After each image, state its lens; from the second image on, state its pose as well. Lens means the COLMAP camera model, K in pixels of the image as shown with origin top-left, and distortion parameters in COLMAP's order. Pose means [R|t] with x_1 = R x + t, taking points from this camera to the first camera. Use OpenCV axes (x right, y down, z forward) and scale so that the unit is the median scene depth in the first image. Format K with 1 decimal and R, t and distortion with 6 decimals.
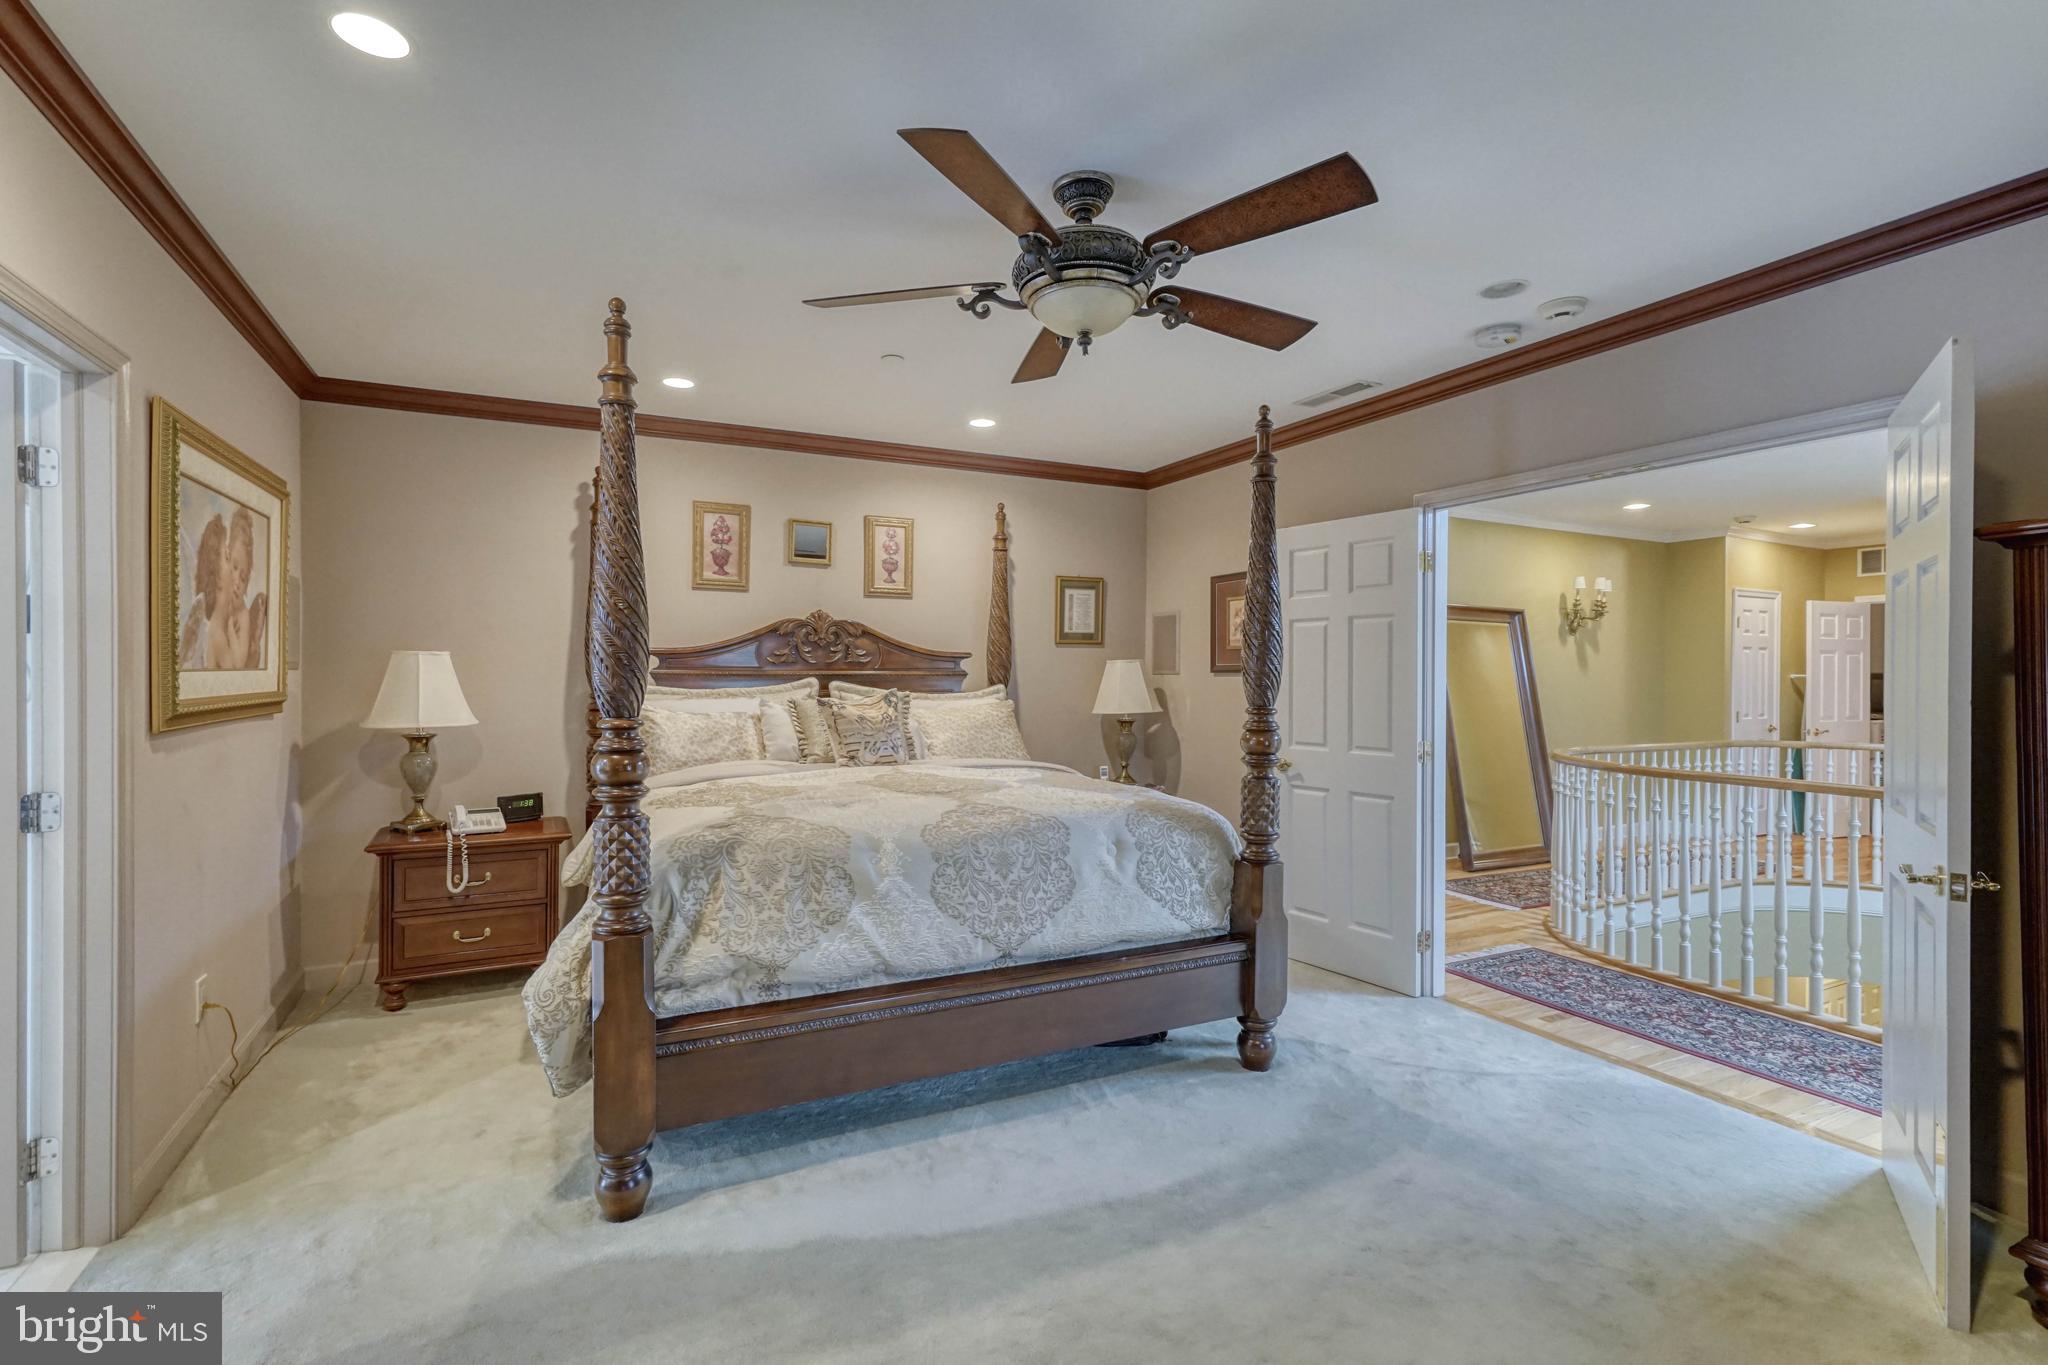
lens RADIAL K [[937.2, 0, 1024.3], [0, 937.2, 682.4], [0, 0, 1]] dist [-0.006182, 0.009176]
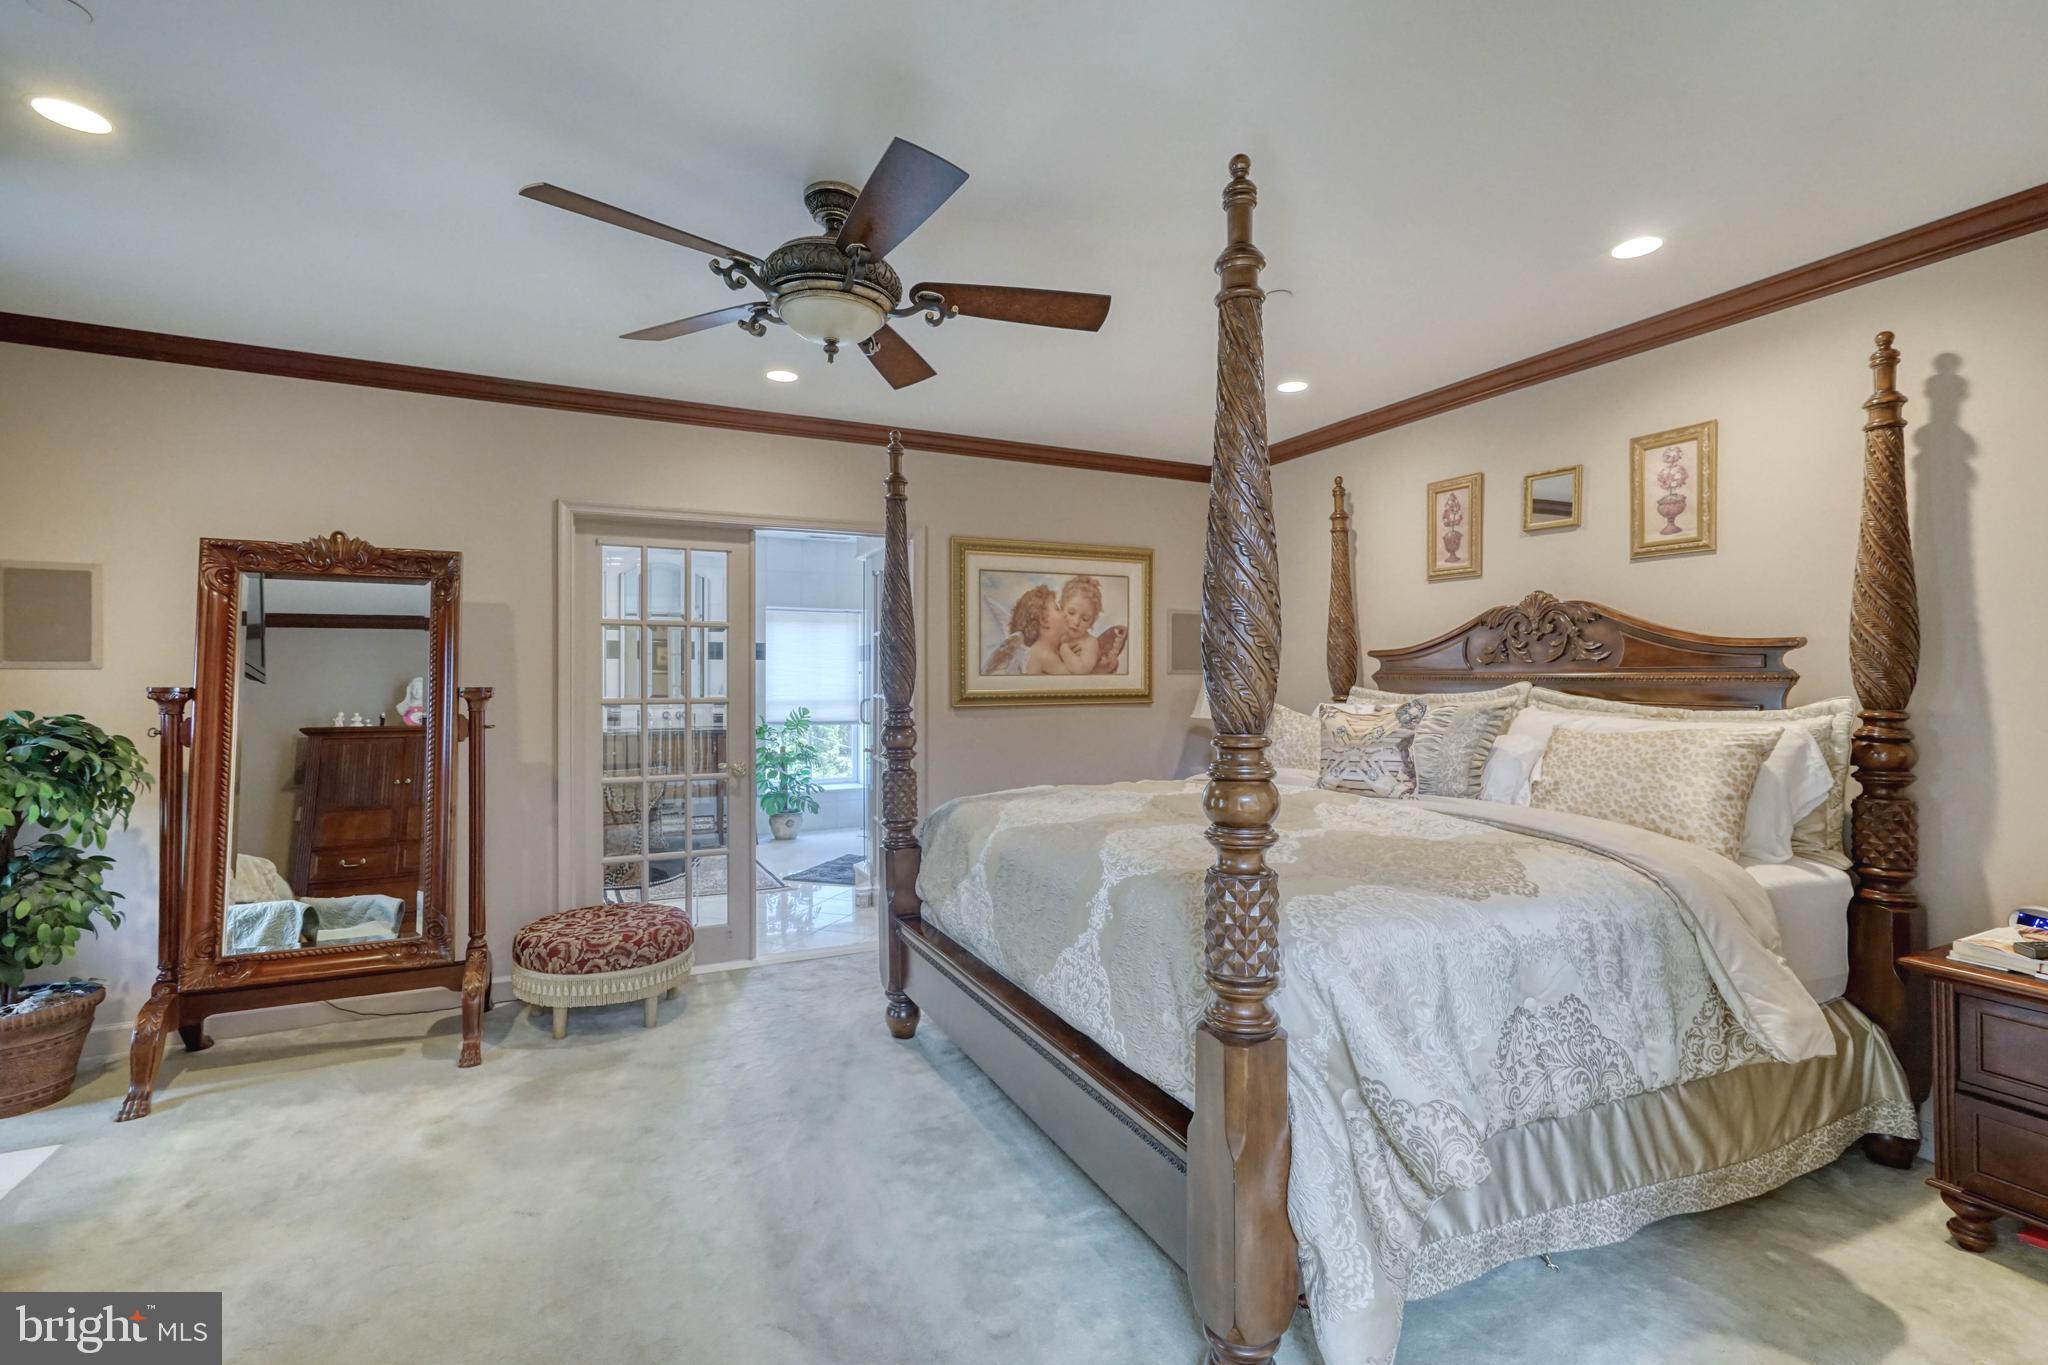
lens RADIAL K [[937.2, 0, 1028.3], [0, 937.2, 671.6], [0, 0, 1]] dist [-0.006182, 0.009176]
pose [[-0.035605, -0.004669, -0.999355, 0.546075], [-0.008141, 0.999957, -0.004382, -0.006573], [0.999333, 0.007979, -0.035642, 0.632803]]
